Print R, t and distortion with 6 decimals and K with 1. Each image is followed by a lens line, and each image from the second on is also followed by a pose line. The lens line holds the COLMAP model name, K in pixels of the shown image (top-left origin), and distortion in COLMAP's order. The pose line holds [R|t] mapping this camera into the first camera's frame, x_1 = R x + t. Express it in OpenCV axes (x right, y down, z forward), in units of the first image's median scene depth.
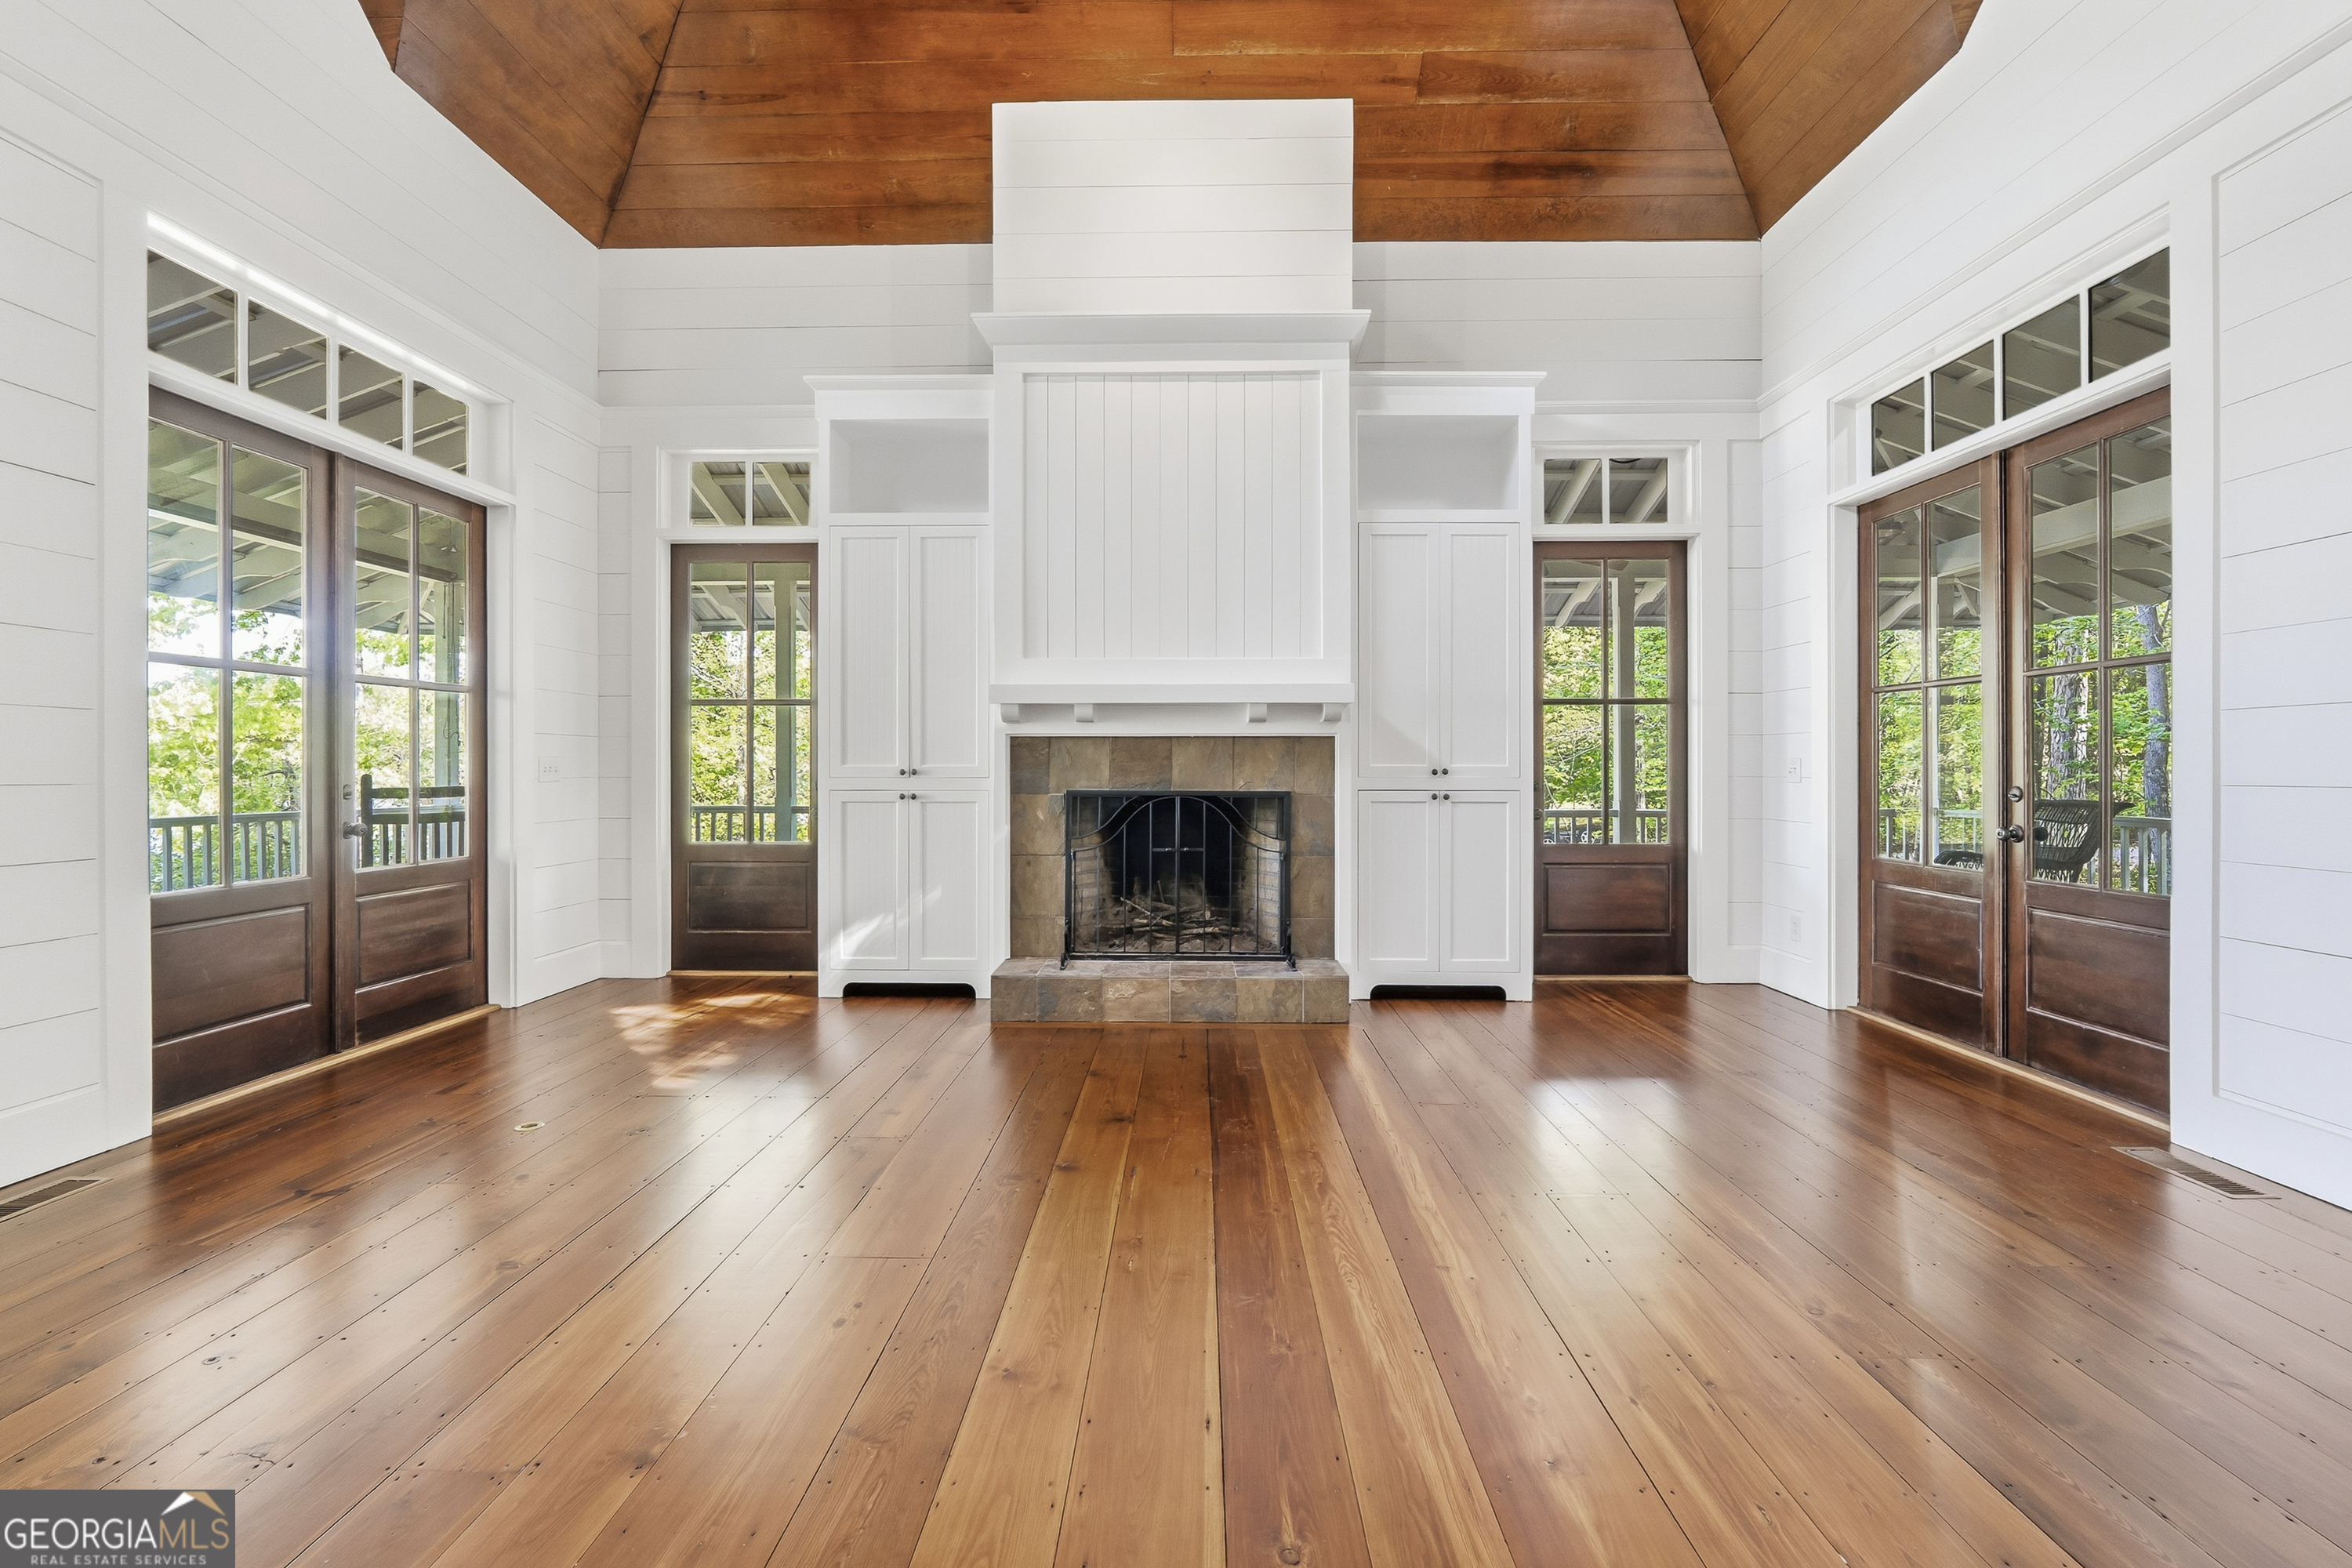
lens RADIAL K [[1061.9, 0, 1176.8], [0, 1061.9, 769.2], [0, 0, 1]] dist [-0.007650, 0.001211]
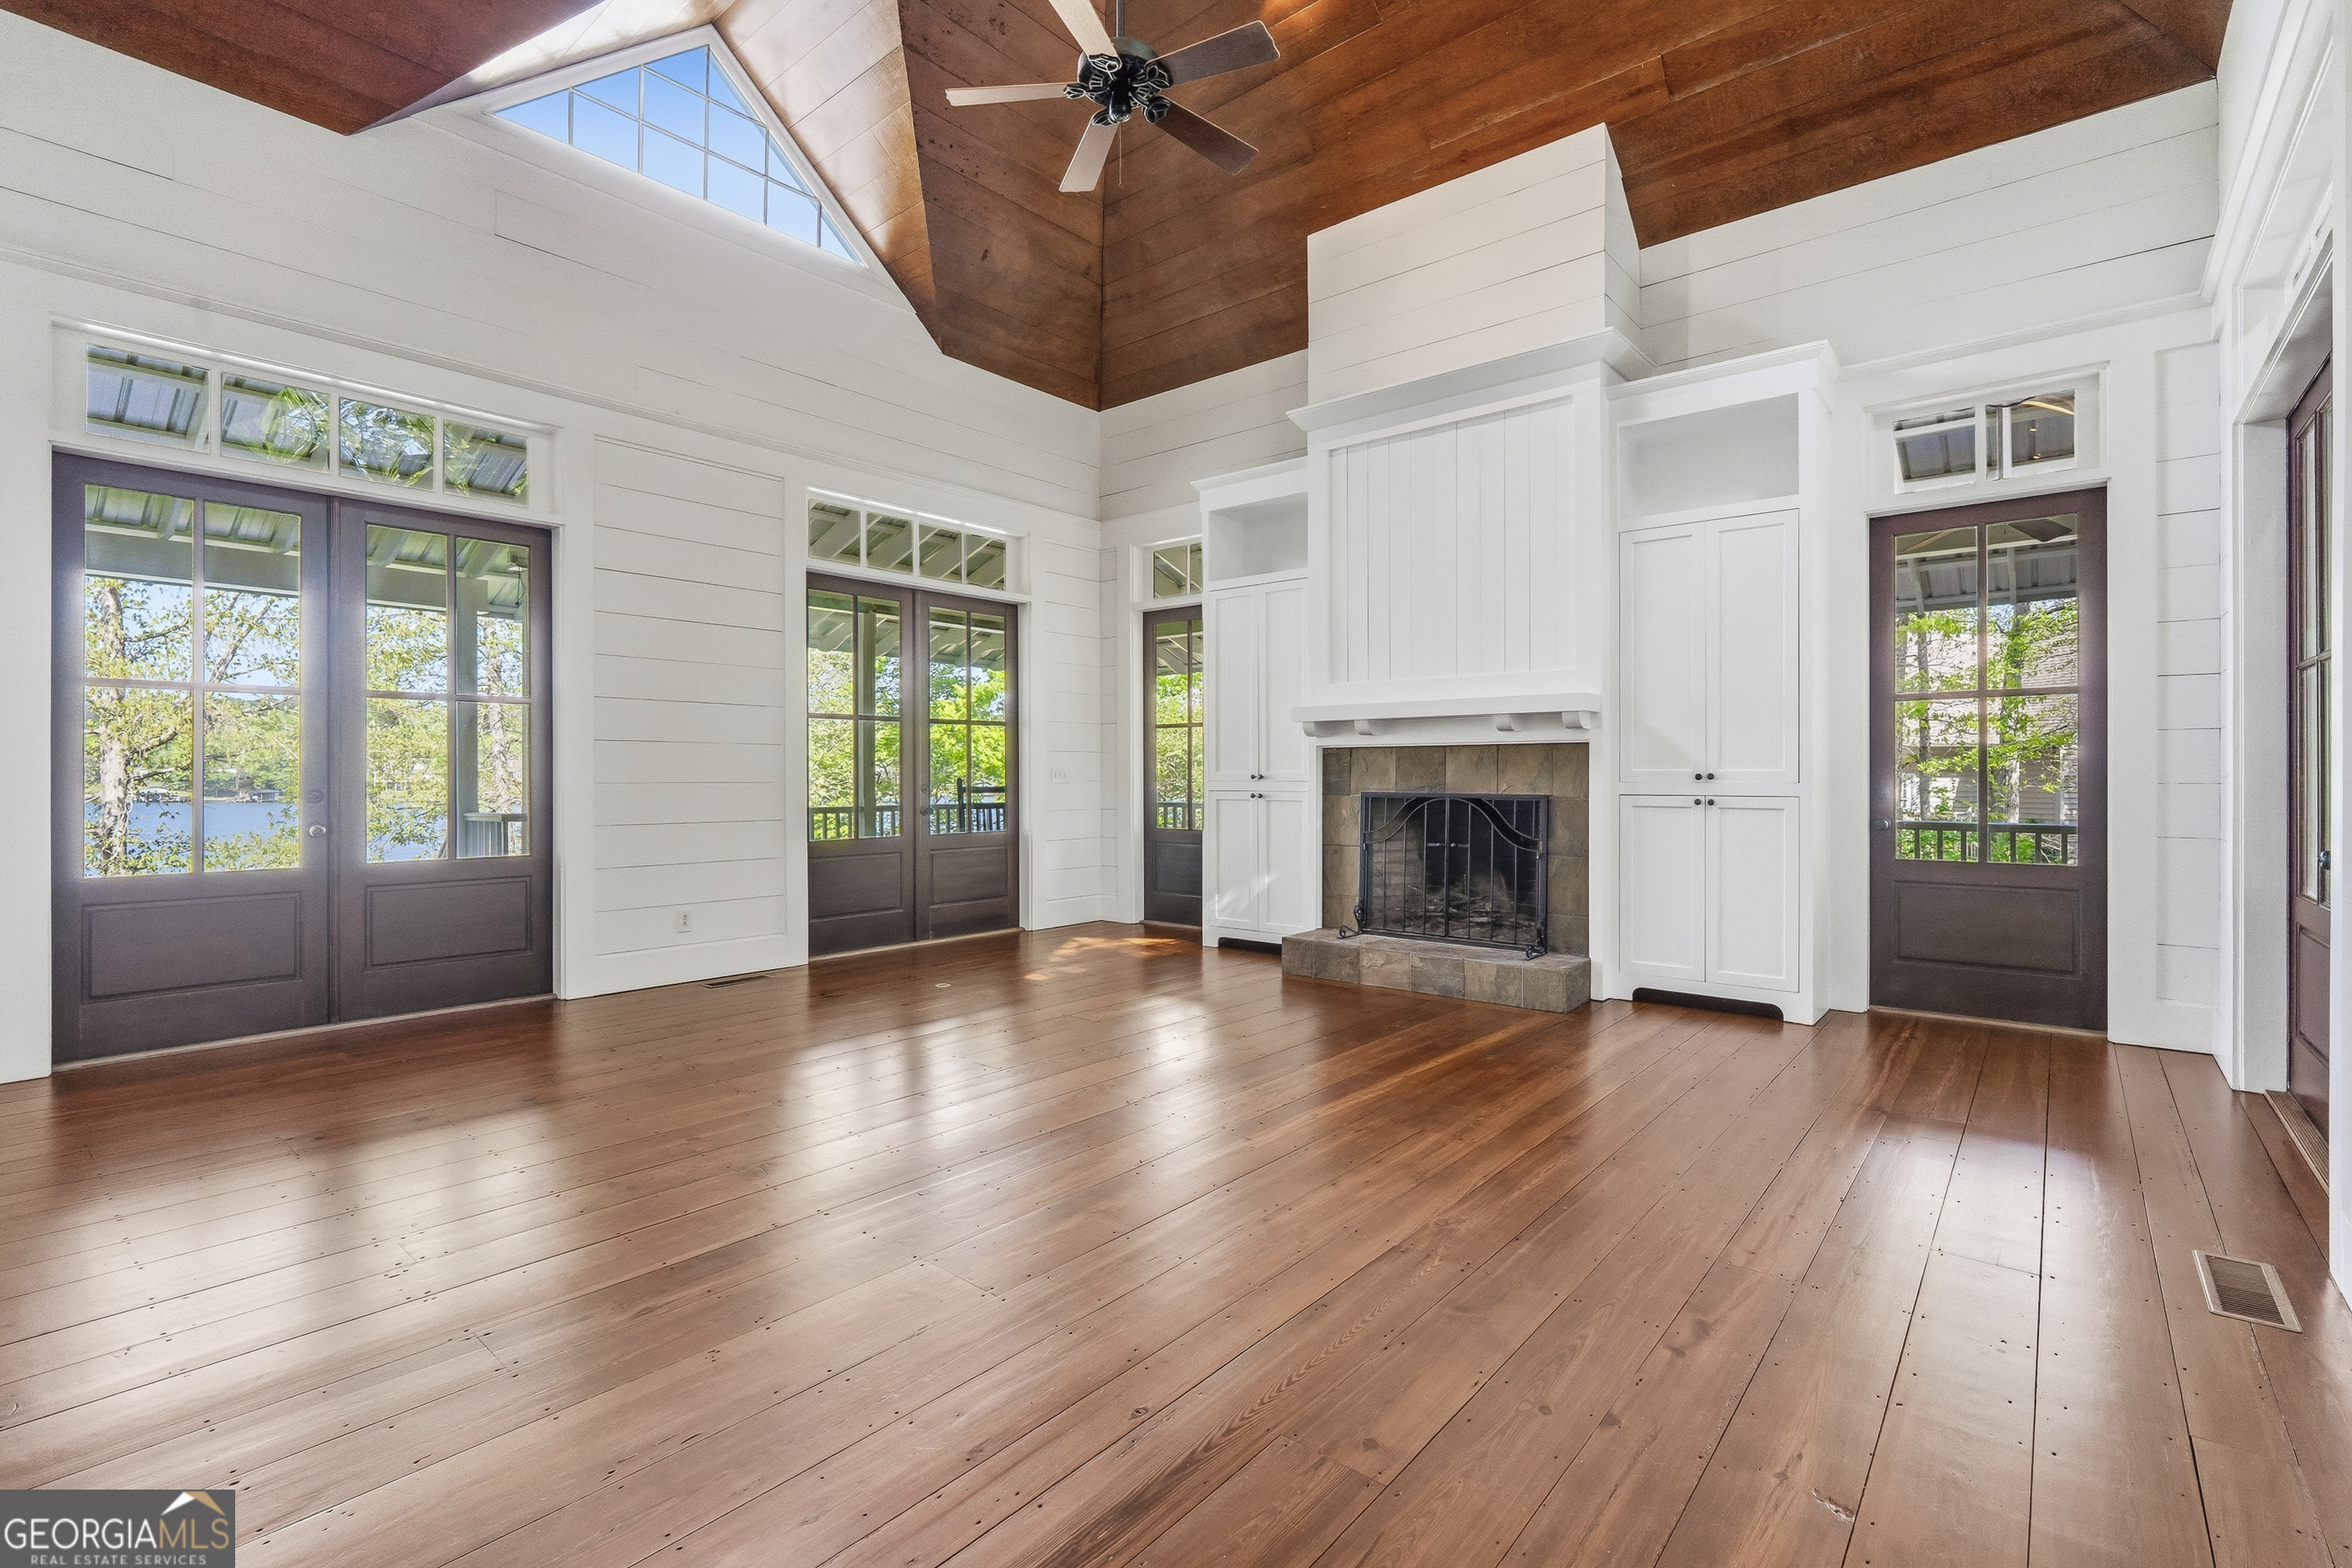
lens RADIAL K [[1061.9, 0, 1212.3], [0, 1061.9, 783.5], [0, 0, 1]] dist [-0.007650, 0.001211]
pose [[0.789918, 0.004346, -0.613197, 0.493660], [-0.000807, 0.999981, 0.006047, 0.002828], [0.613212, -0.004282, 0.789907, -0.047327]]
